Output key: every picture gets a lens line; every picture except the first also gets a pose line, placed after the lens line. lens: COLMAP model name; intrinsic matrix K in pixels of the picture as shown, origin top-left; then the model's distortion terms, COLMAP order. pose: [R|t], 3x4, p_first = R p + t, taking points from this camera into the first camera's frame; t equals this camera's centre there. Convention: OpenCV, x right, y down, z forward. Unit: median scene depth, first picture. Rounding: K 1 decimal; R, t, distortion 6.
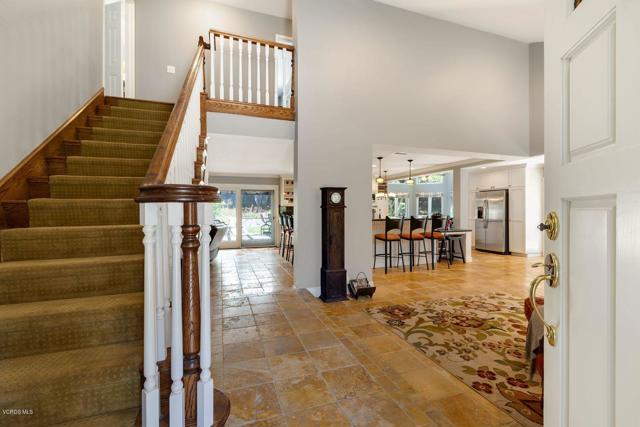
lens RADIAL K [[284.7, 0, 320.7], [0, 284.7, 209.7], [0, 0, 1]] dist [-0.000402, 0.000083]
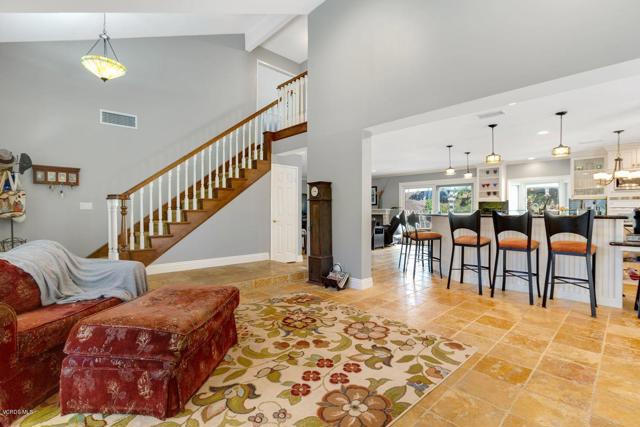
lens RADIAL K [[295.2, 0, 320.0], [0, 295.2, 213.5], [0, 0, 1]] dist [-0.003493, -0.000281]
pose [[0.402774, 0.009509, -0.915250, 1.093258], [-0.001171, 0.999951, 0.009874, 0.032692], [0.915299, -0.002905, 0.402765, 0.540836]]
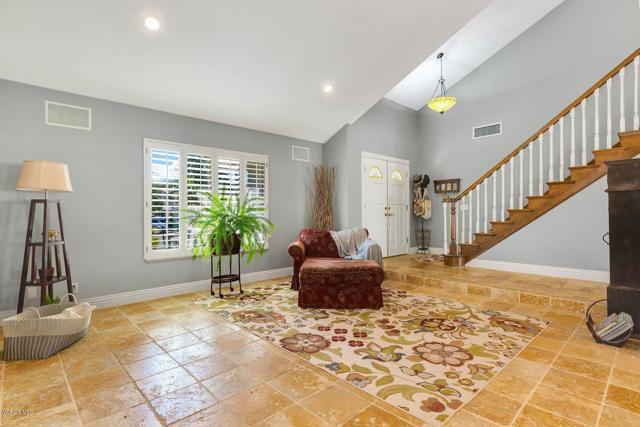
lens RADIAL K [[322.7, 0, 320.0], [0, 322.7, 213.5], [0, 0, 1]] dist [0.001370, 0.000244]
pose [[-0.912127, 0.014304, -0.409659, 0.989013], [0.012757, 0.999897, 0.006508, 0.027877], [0.409710, 0.000710, -0.912216, 1.394470]]
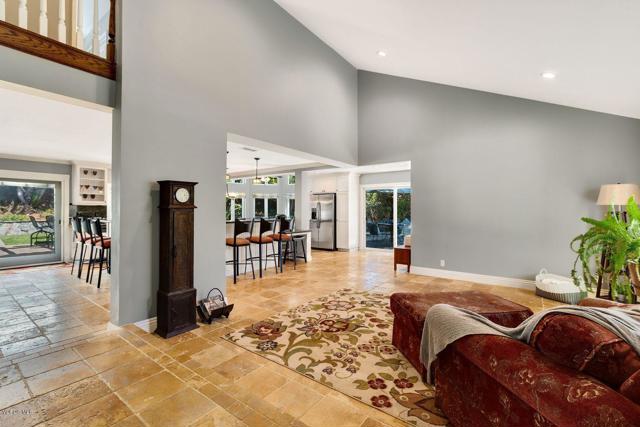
lens RADIAL K [[284.7, 0, 320.7], [0, 284.7, 209.7], [0, 0, 1]] dist [-0.000402, 0.000083]
pose [[0.828232, 0.007615, 0.560334, -0.064115], [-0.006069, 0.999971, -0.004618, -0.002360], [-0.560353, 0.000424, 0.828254, 0.165873]]
